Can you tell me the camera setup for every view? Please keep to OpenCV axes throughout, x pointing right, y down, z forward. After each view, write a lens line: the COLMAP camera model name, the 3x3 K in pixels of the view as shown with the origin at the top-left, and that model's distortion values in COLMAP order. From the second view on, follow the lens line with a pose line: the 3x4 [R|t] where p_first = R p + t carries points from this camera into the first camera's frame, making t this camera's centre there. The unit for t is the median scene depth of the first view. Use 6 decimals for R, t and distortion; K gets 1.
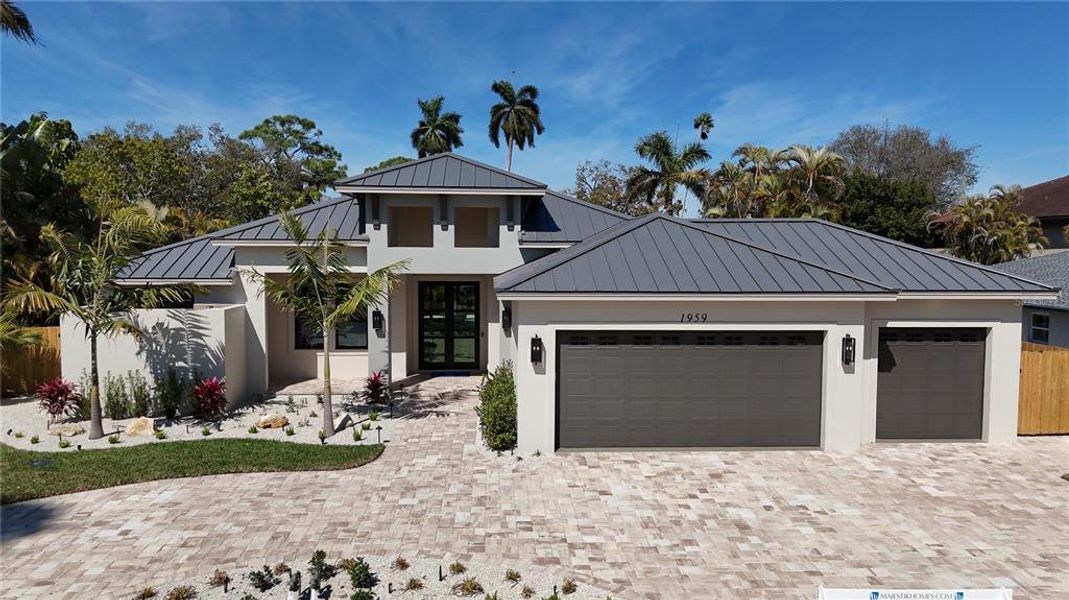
lens RADIAL K [[718.1, 0, 534.5], [0, 718.1, 300.0], [0, 0, 1]] dist [0.005659, 0.000613]
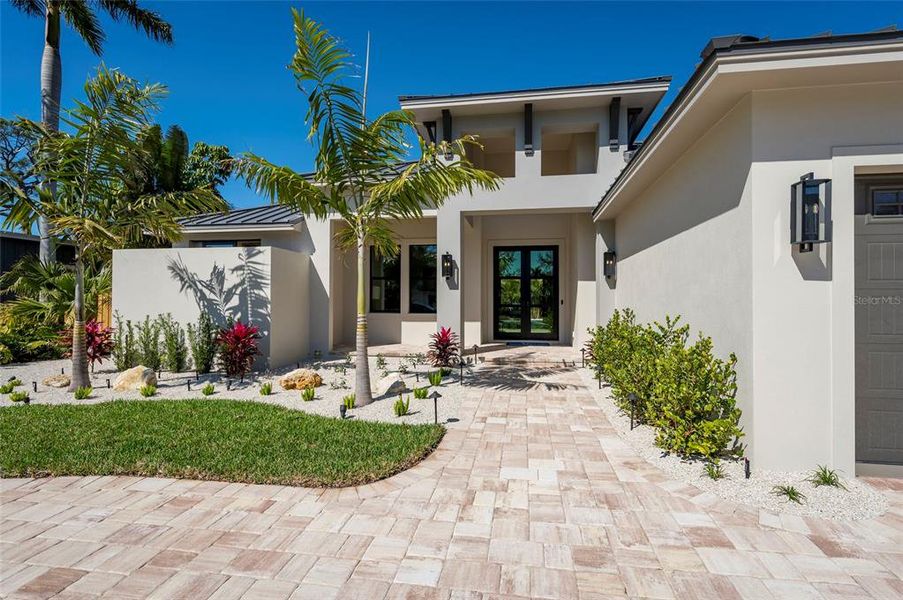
lens RADIAL K [[410.3, 0, 455.8], [0, 410.3, 299.4], [0, 0, 1]] dist [-0.001746, -0.000357]
pose [[0.973438, -0.005643, -0.228882, -0.123725], [-0.011238, 0.997313, -0.072386, 0.122423], [0.228675, 0.073035, 0.970759, 0.664364]]
